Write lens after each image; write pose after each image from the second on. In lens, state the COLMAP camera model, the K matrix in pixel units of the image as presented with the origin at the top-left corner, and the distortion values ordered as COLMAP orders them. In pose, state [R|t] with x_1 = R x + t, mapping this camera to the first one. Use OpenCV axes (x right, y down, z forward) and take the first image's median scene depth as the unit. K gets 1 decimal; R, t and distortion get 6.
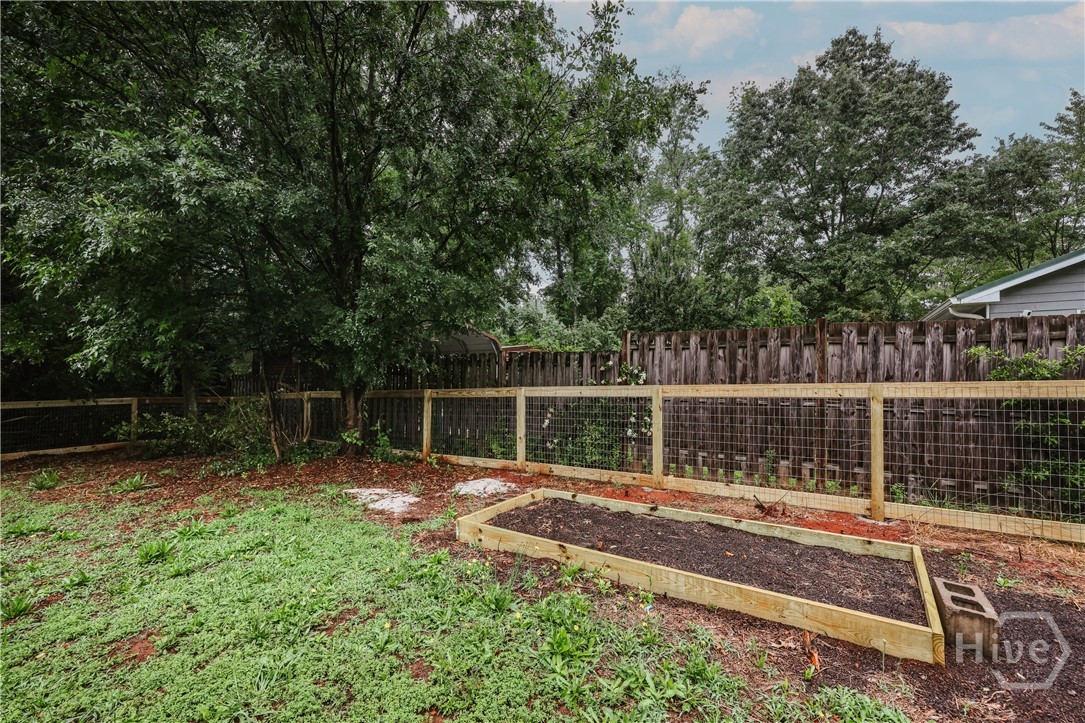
lens RADIAL K [[440.3, 0, 552.4], [0, 440.3, 368.5], [0, 0, 1]] dist [0.001451, -0.000035]
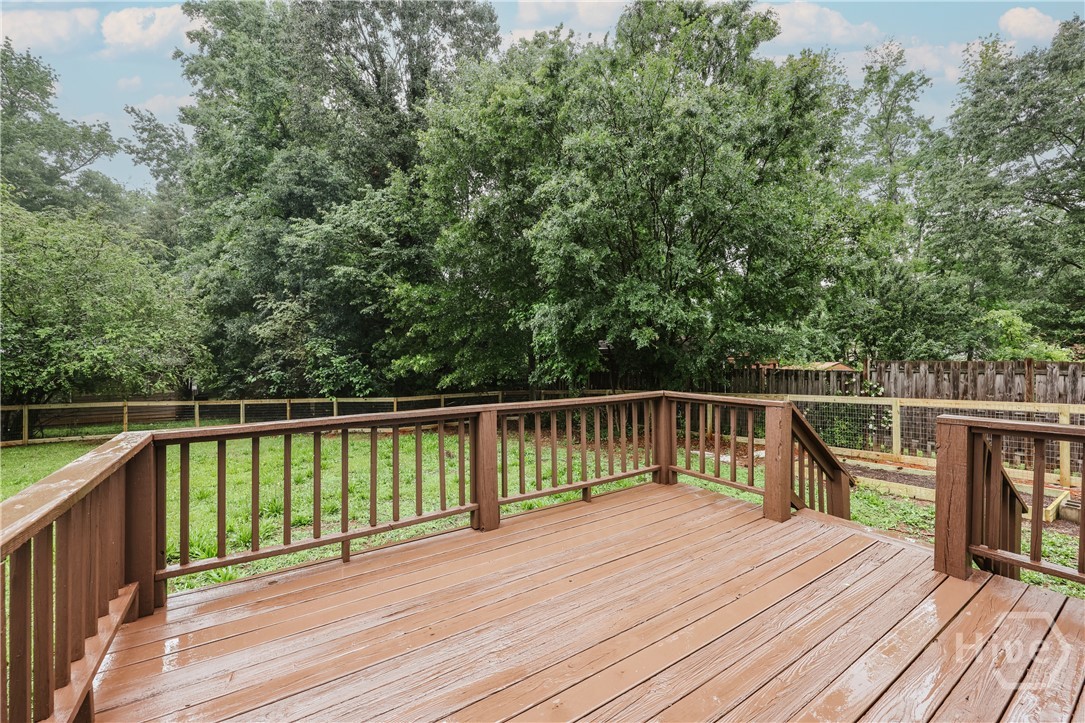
lens RADIAL K [[440.3, 0, 548.2], [0, 440.3, 359.8], [0, 0, 1]] dist [0.001451, -0.000035]
pose [[0.930186, -0.007879, -0.367003, -0.323618], [0.013472, 0.999829, 0.012681, -0.128672], [0.366841, -0.016740, 0.930133, -0.886219]]
